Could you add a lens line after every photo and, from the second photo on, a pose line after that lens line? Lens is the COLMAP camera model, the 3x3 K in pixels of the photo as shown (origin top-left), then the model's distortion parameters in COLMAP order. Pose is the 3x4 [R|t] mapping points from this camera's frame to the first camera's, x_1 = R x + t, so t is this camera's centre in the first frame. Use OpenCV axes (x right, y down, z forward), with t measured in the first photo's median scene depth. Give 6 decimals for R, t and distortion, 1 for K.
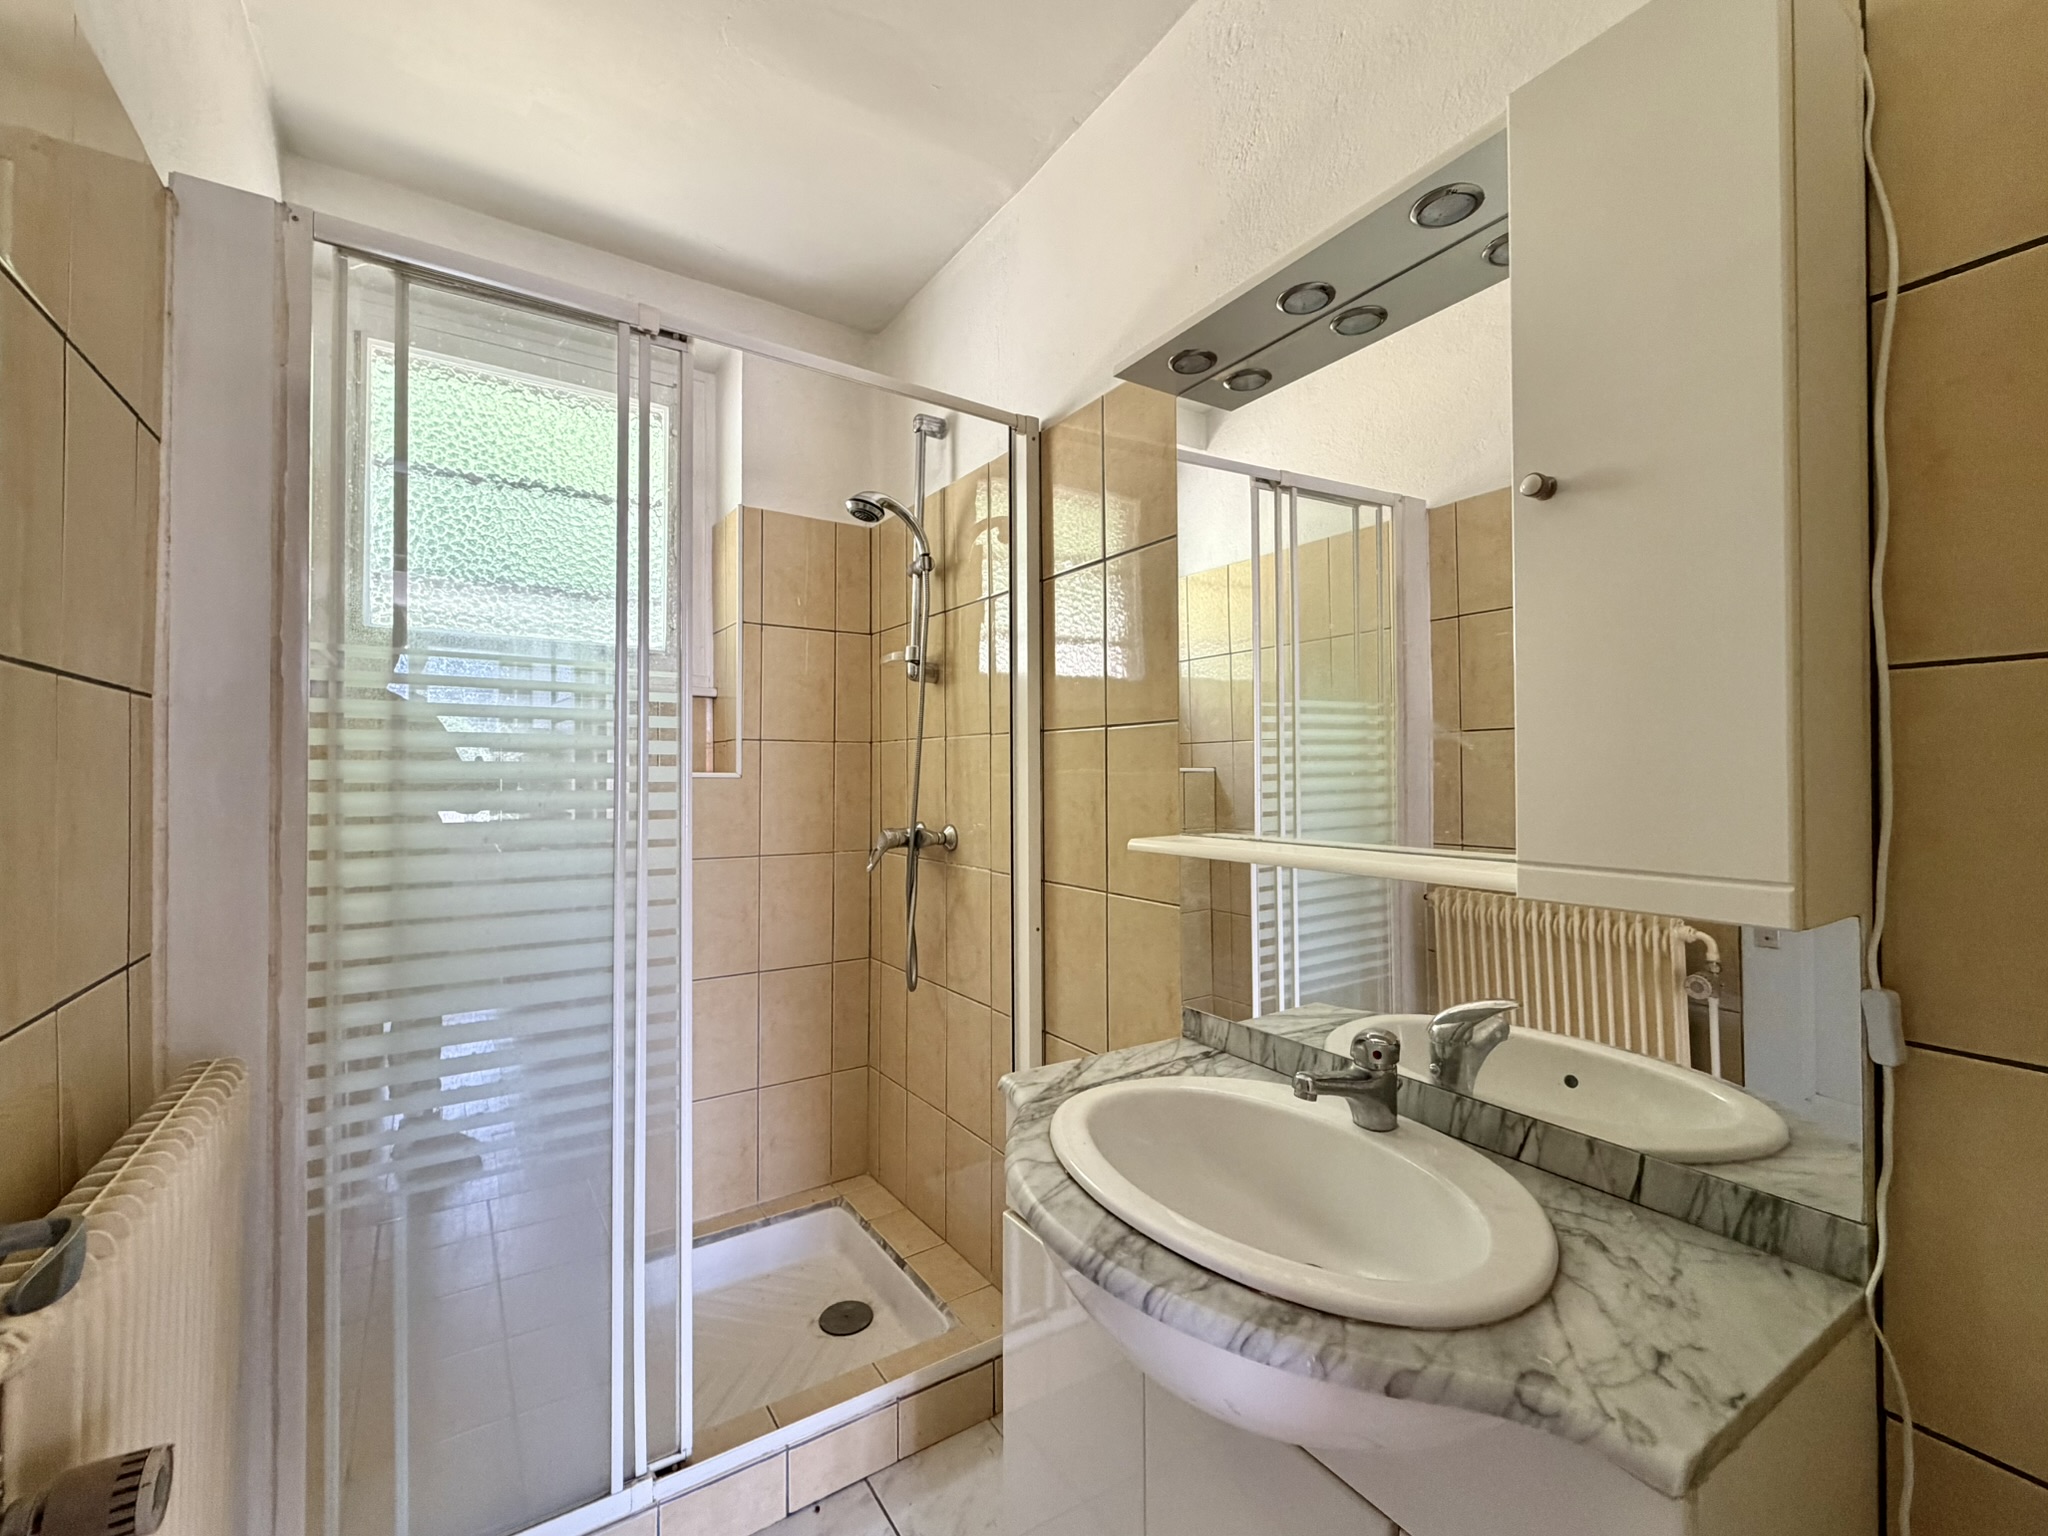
lens RADIAL K [[817.8, 0, 1023.7], [0, 817.8, 770.2], [0, 0, 1]] dist [-0.001644, -0.000101]
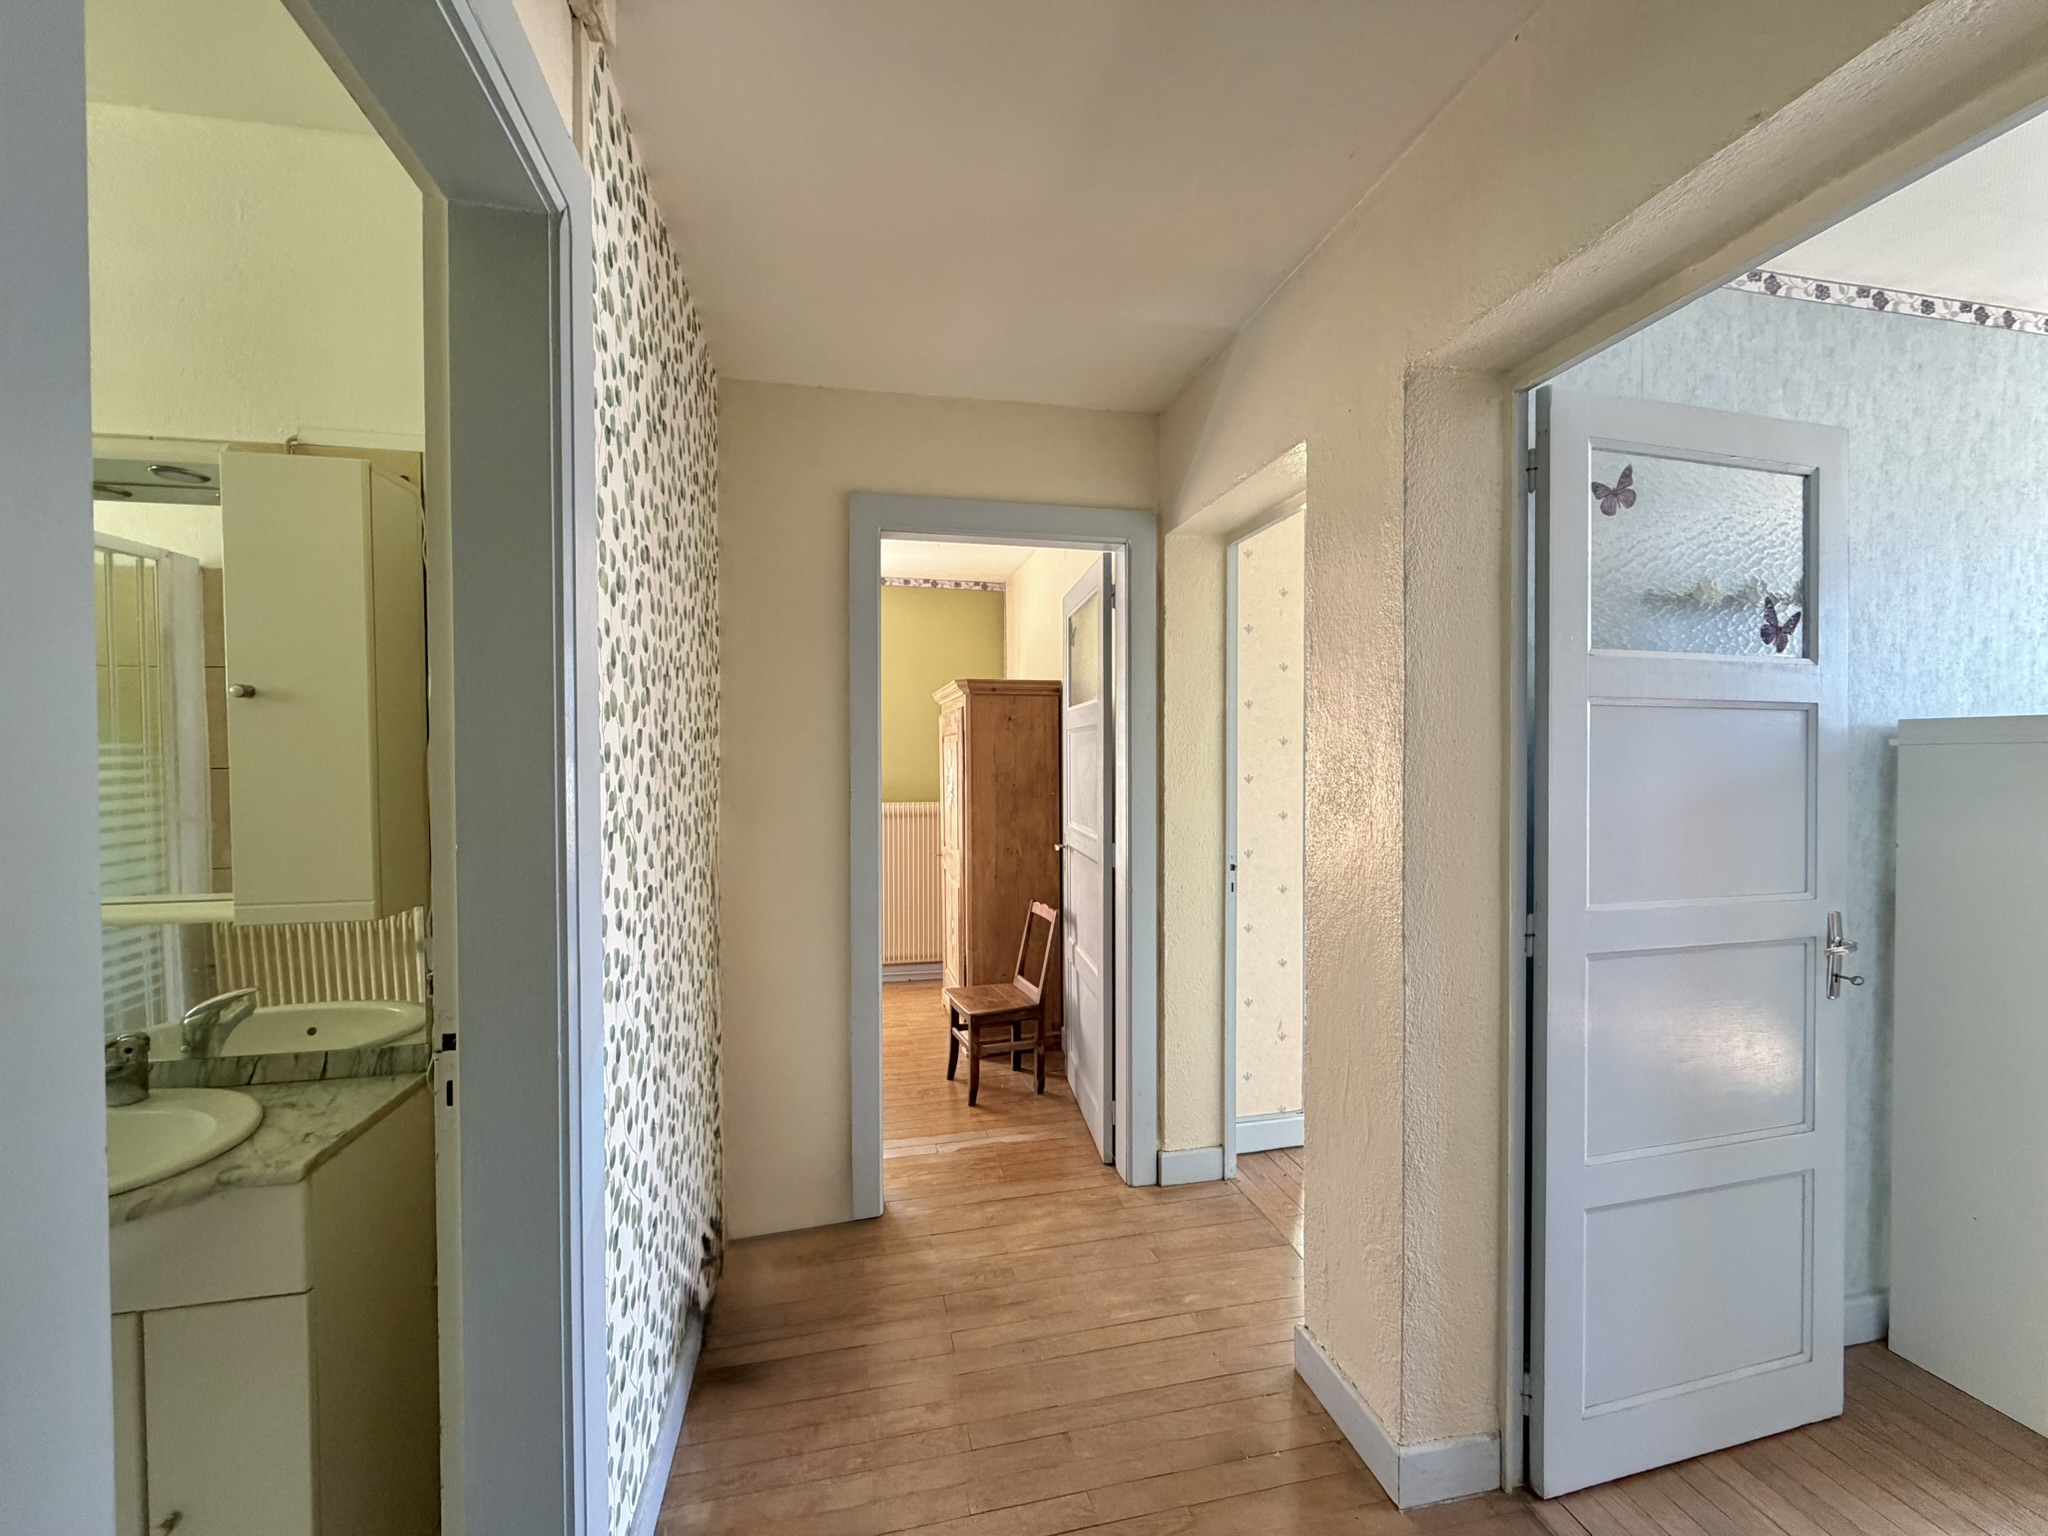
lens RADIAL K [[817.8, 0, 1029.6], [0, 817.8, 780.8], [0, 0, 1]] dist [-0.001644, -0.000101]
pose [[0.346266, -0.023967, 0.937830, -0.349322], [-0.015583, 0.999389, 0.031293, -0.190727], [-0.938007, -0.025450, 0.345681, -0.965785]]
